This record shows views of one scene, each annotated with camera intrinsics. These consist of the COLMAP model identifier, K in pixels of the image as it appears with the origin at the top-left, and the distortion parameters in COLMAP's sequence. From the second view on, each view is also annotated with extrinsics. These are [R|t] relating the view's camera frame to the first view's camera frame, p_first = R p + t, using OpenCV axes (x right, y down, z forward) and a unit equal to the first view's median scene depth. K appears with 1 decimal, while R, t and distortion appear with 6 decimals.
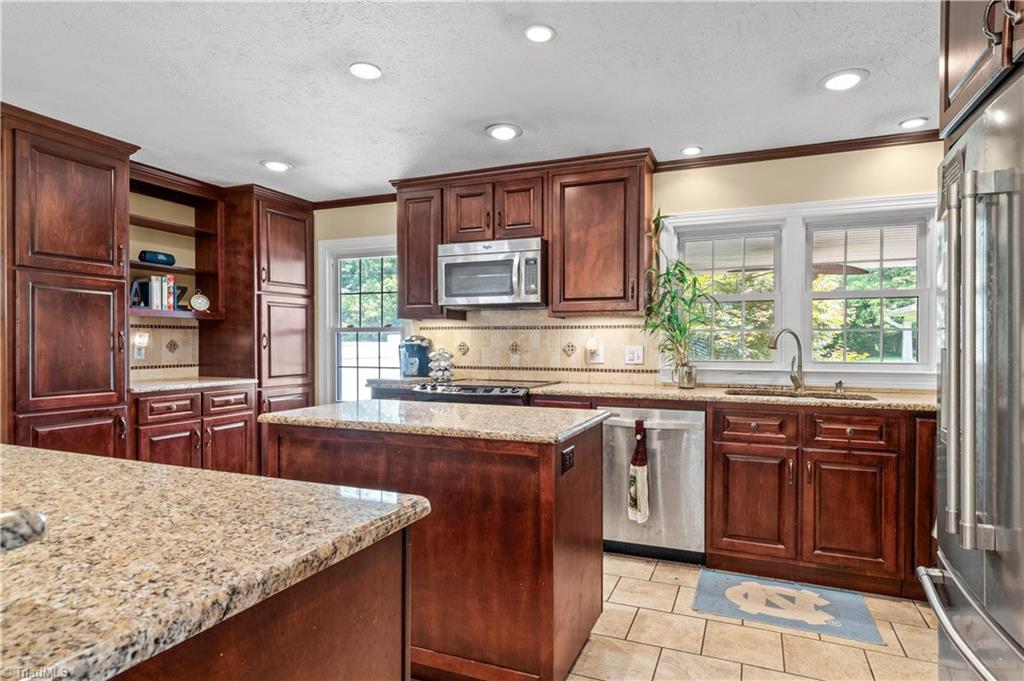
lens RADIAL K [[560.6, 0, 535.7], [0, 560.6, 341.6], [0, 0, 1]] dist [0.021288, -0.021836]
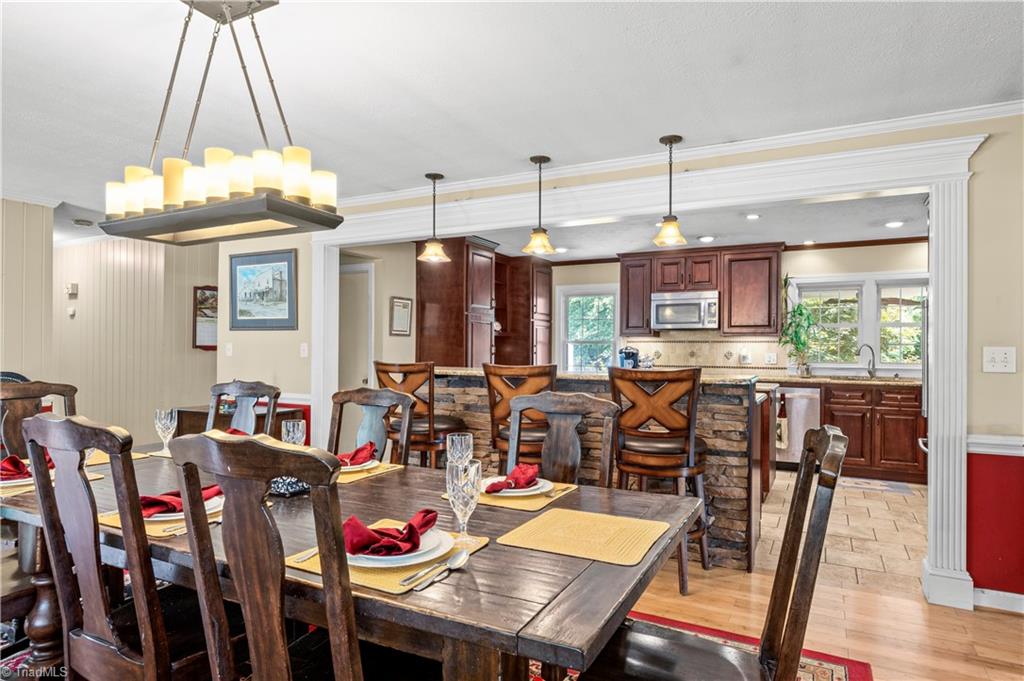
lens RADIAL K [[589.3, 0, 531.4], [0, 589.3, 342.7], [0, 0, 1]] dist [0.000223, -0.000183]
pose [[0.995861, 0.003295, -0.090831, -0.391149], [-0.004038, 0.999960, -0.007996, -0.007037], [0.090801, 0.008329, 0.995834, -0.851716]]
